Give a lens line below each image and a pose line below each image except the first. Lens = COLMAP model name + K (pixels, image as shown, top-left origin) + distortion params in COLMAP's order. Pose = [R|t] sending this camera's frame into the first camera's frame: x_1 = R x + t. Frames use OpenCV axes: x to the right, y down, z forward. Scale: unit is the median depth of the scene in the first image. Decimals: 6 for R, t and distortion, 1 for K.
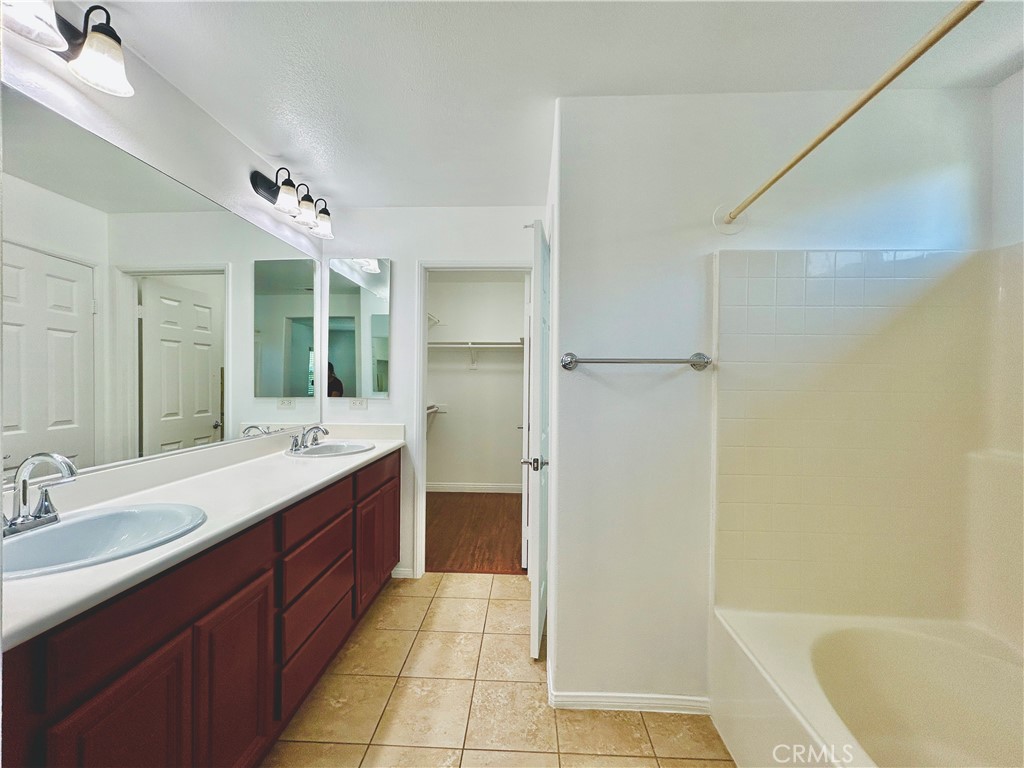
lens RADIAL K [[413.6, 0, 511.3], [0, 413.6, 381.2], [0, 0, 1]] dist [0.000215, 0.000224]
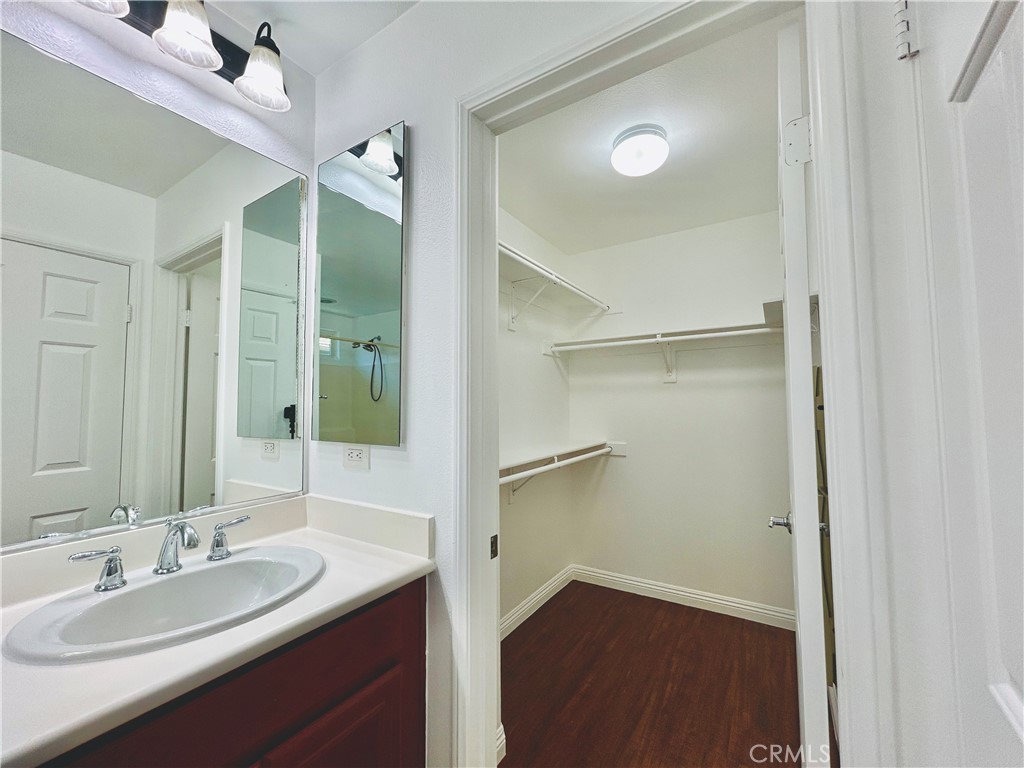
lens RADIAL K [[404.9, 0, 549.5], [0, 404.9, 378.5], [0, 0, 1]] dist [0.033610, 0.000123]
pose [[0.887484, -0.042641, -0.458861, 0.022576], [0.015605, 0.997920, -0.062553, -0.001868], [0.460574, 0.048355, 0.886303, 0.555411]]
